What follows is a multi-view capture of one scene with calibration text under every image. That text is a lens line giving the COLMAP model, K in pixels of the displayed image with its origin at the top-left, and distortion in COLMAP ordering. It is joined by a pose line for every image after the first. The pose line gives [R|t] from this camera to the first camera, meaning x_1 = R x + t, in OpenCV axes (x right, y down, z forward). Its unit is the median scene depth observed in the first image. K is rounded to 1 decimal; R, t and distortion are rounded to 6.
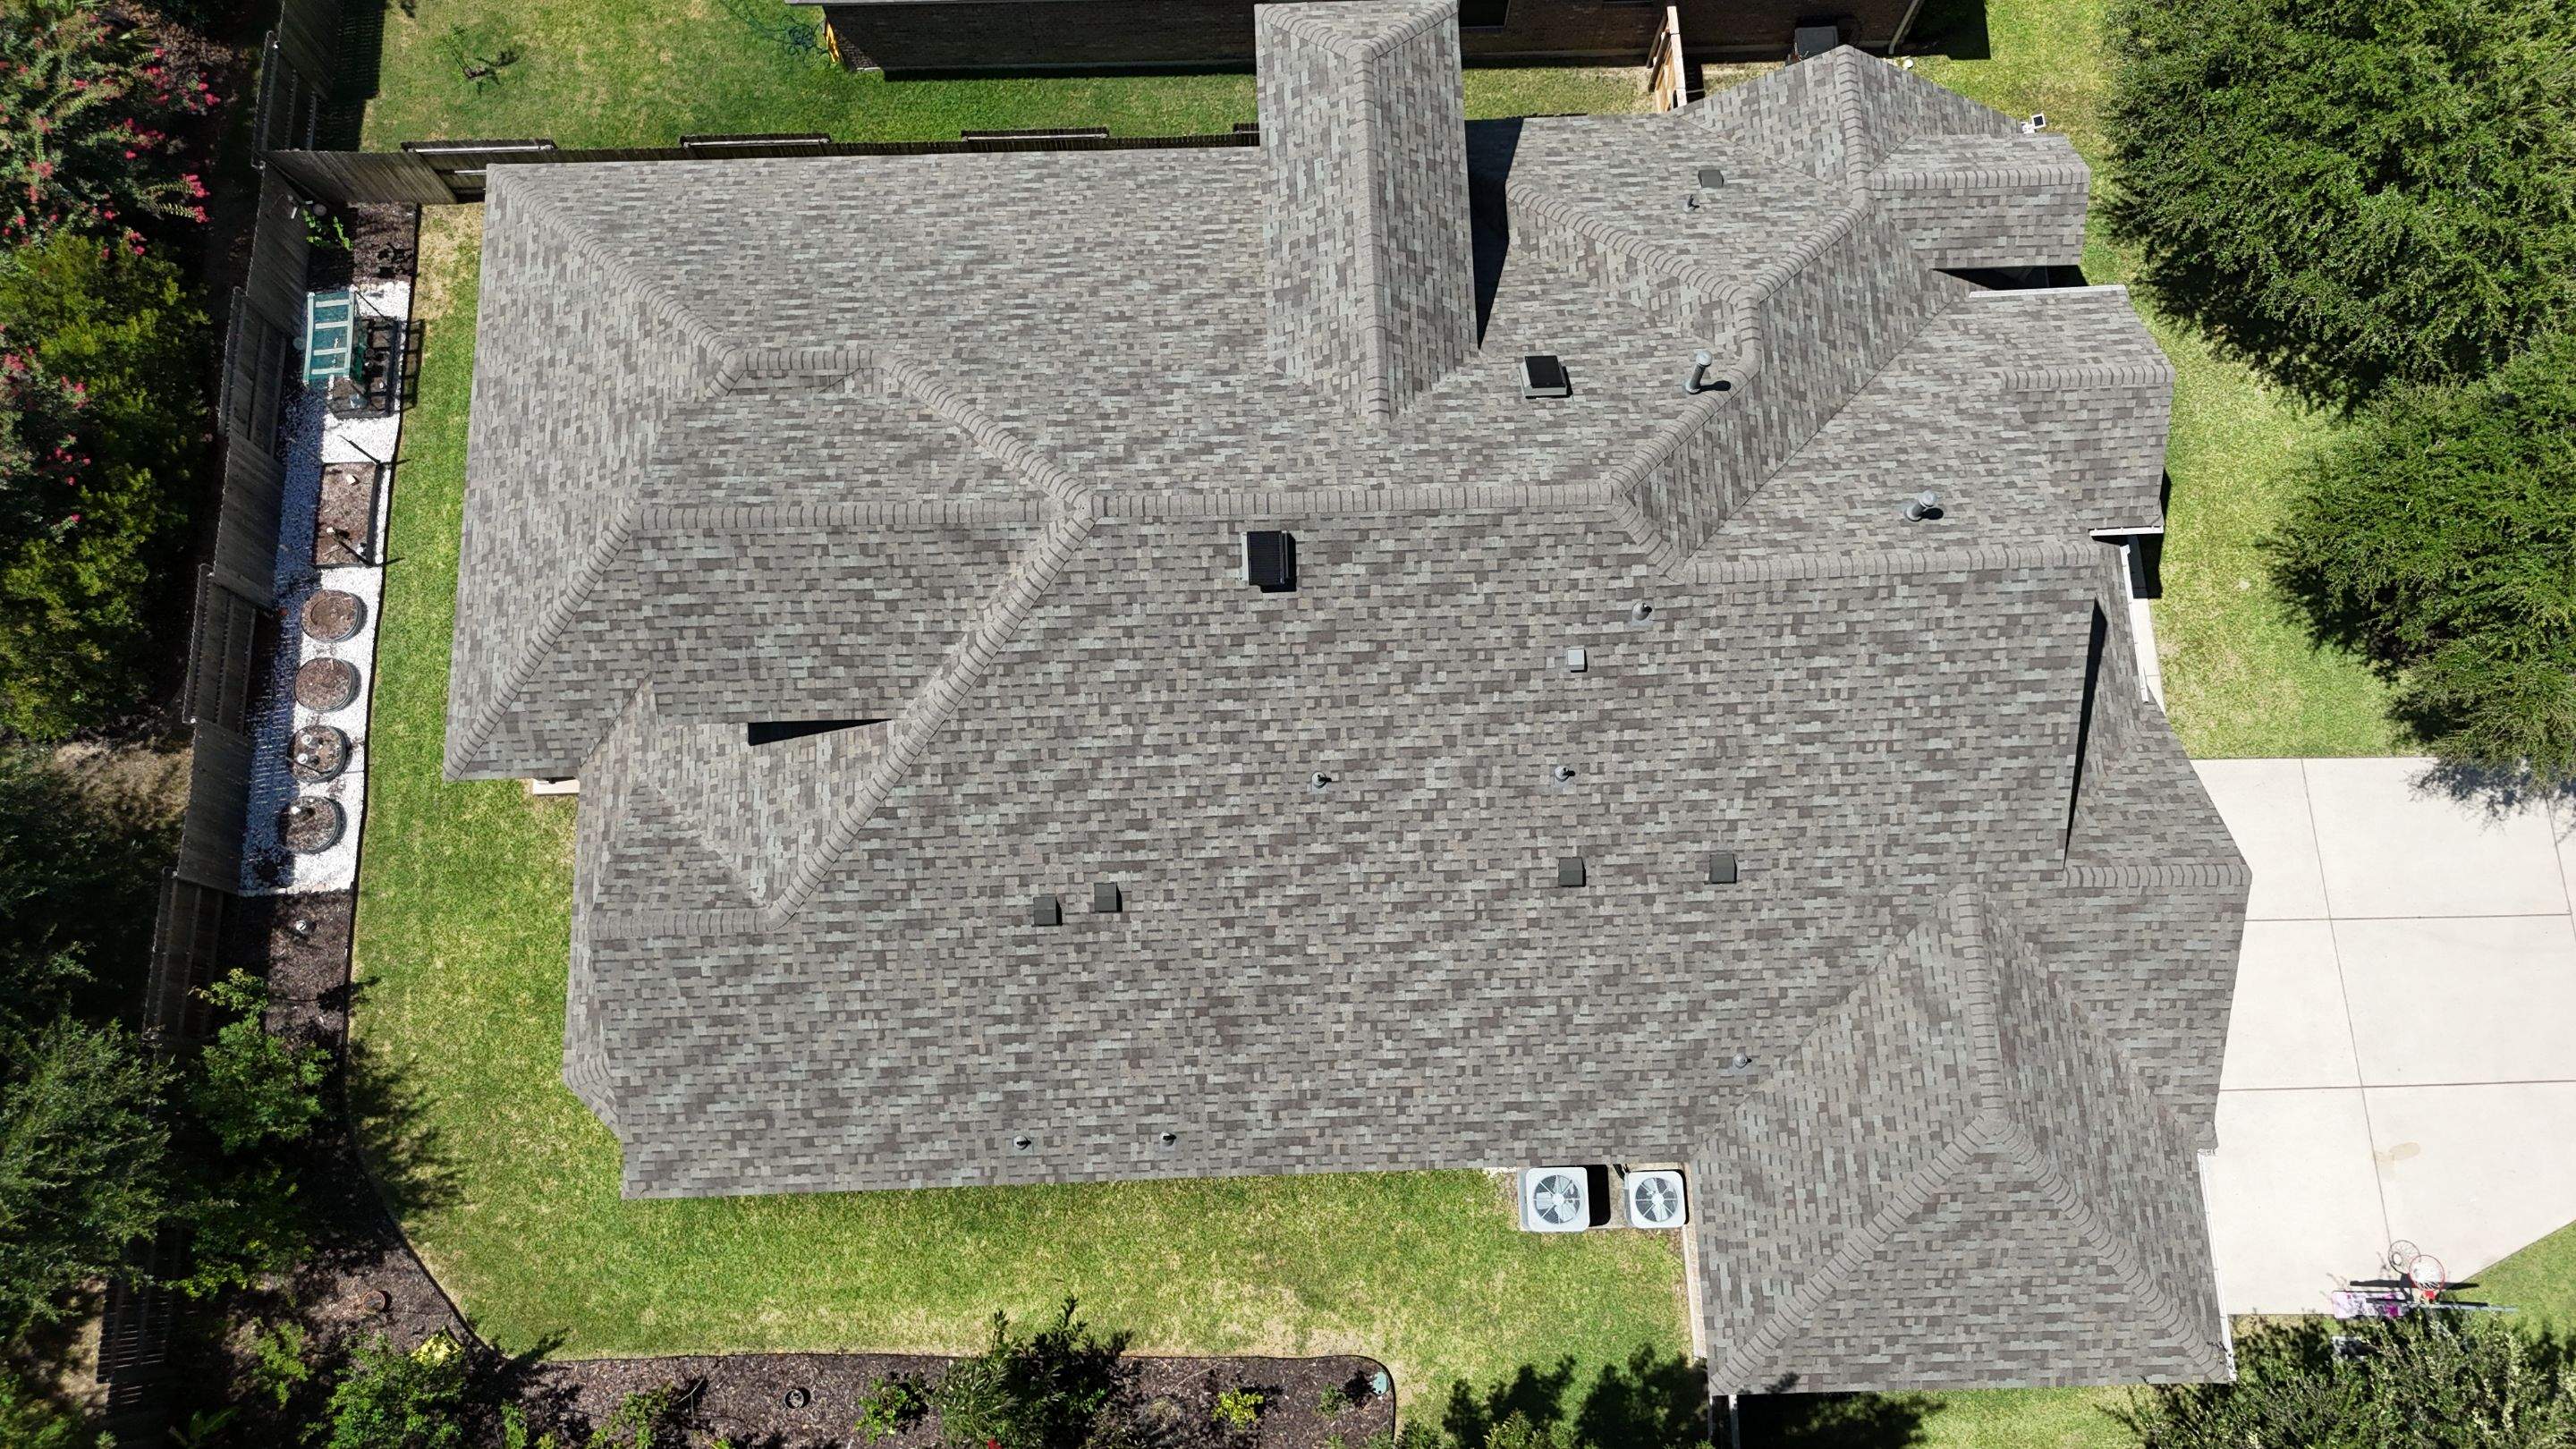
lens RADIAL K [[1944.6, 0, 1310.7], [0, 1944.6, 687.4], [0, 0, 1]] dist [0.015443, 0.002150]
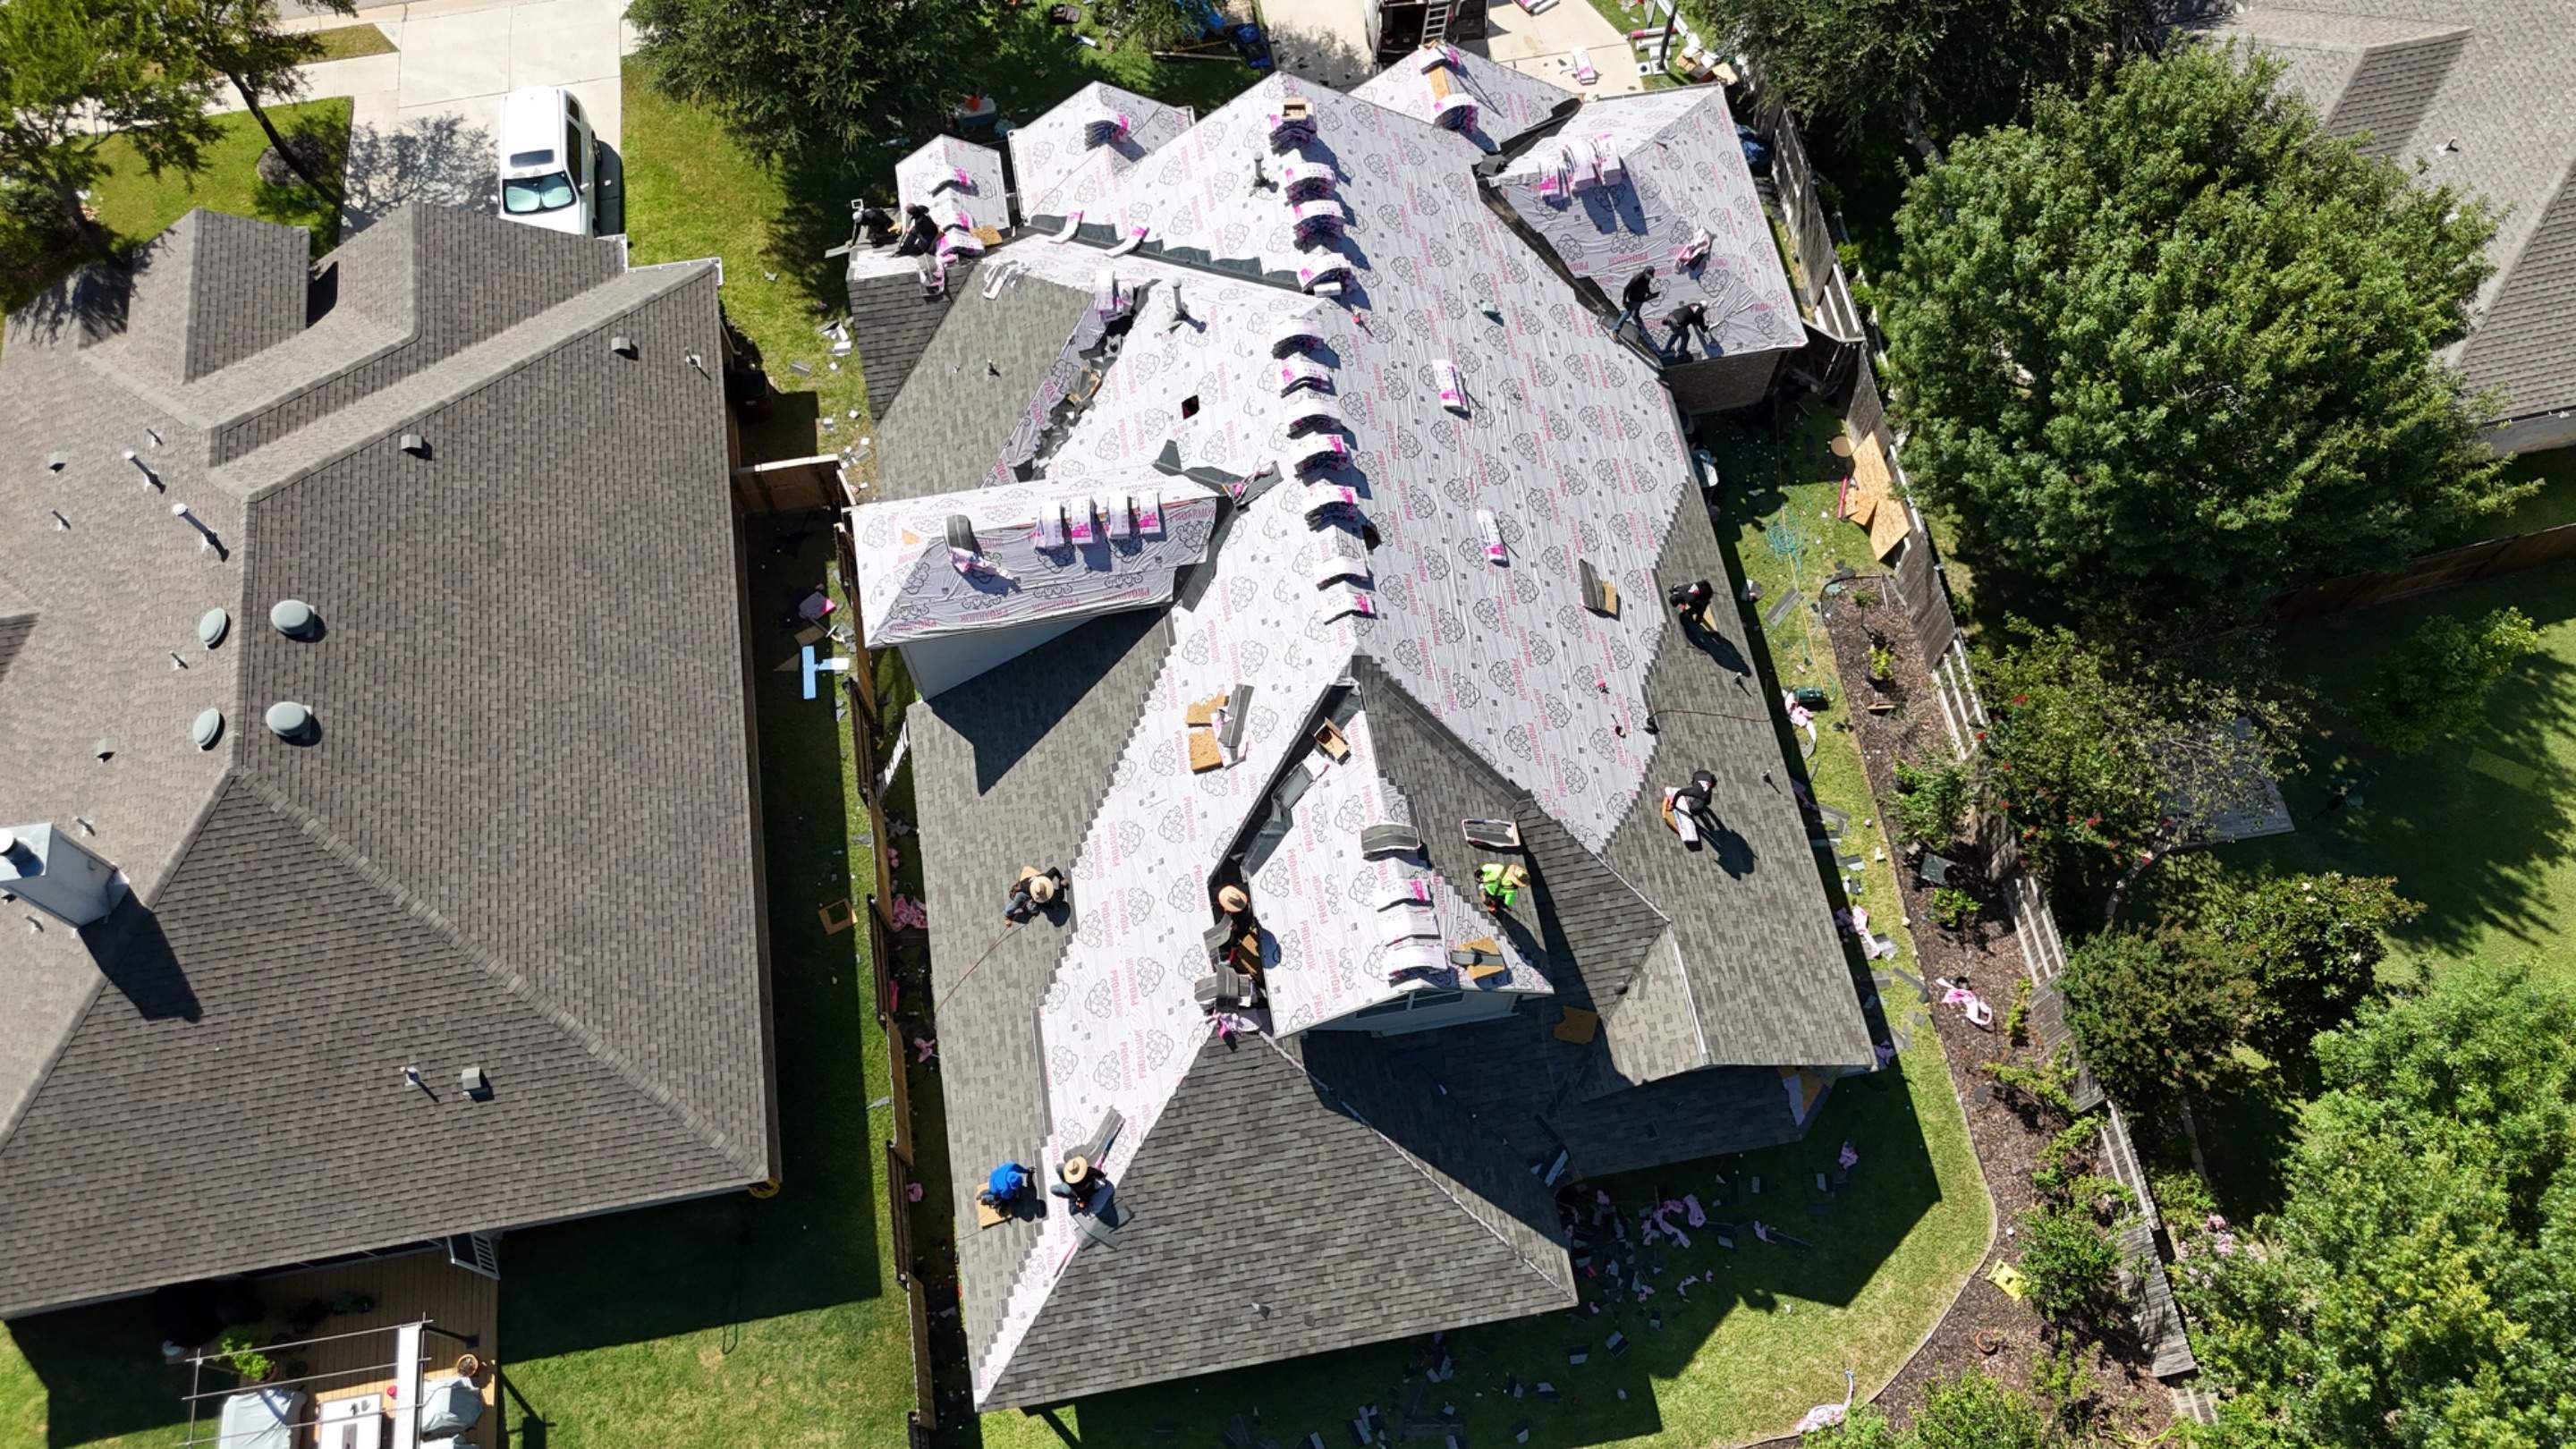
lens RADIAL K [[1893.3, 0, 1278.6], [0, 1893.3, 705.4], [0, 0, 1]] dist [0.078653, -0.192943]
pose [[-0.132155, -0.902781, 0.409294, -0.536098], [0.957653, -0.009726, 0.287760, -0.413363], [-0.255804, 0.429990, 0.865836, -0.057264]]
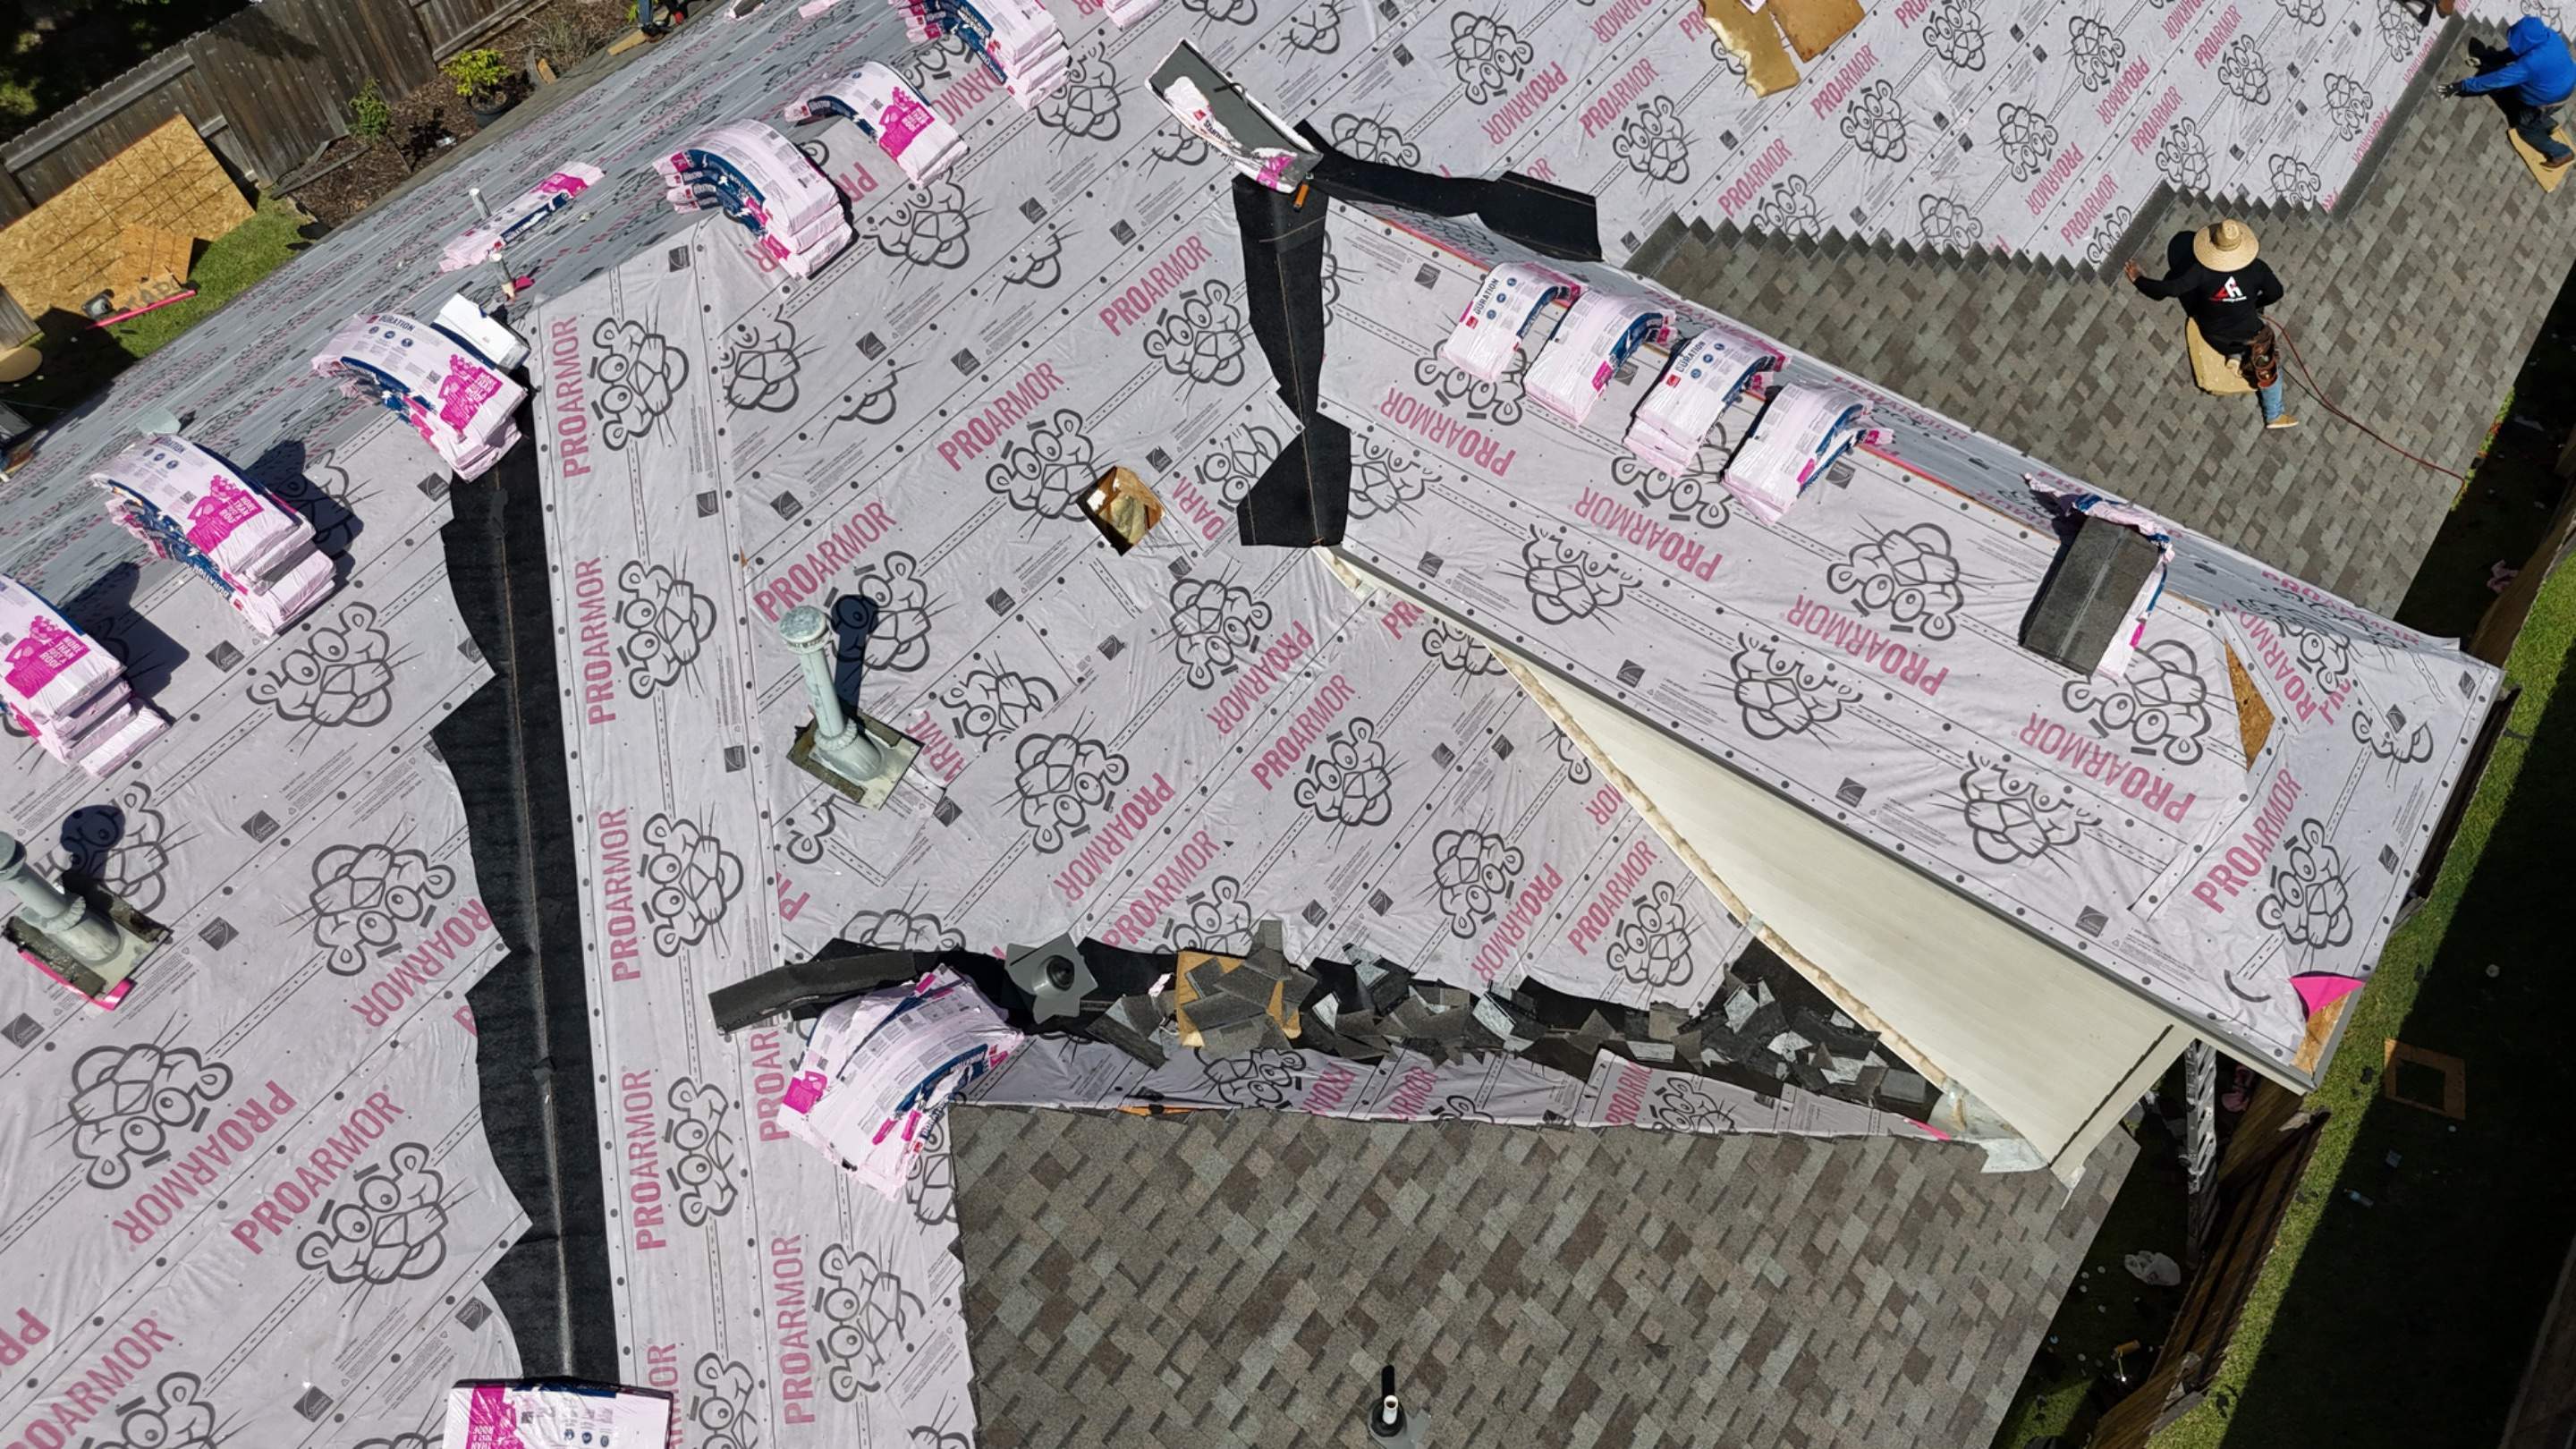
lens RADIAL K [[1940.1, 0, 1308.6], [0, 1940.1, 723.5], [0, 0, 1]] dist [0.078615, -0.071583]
pose [[-0.608435, 0.644023, -0.463725, 0.266366], [-0.770478, -0.339333, 0.539645, -0.356136], [0.190187, 0.685629, 0.702668, 0.662303]]
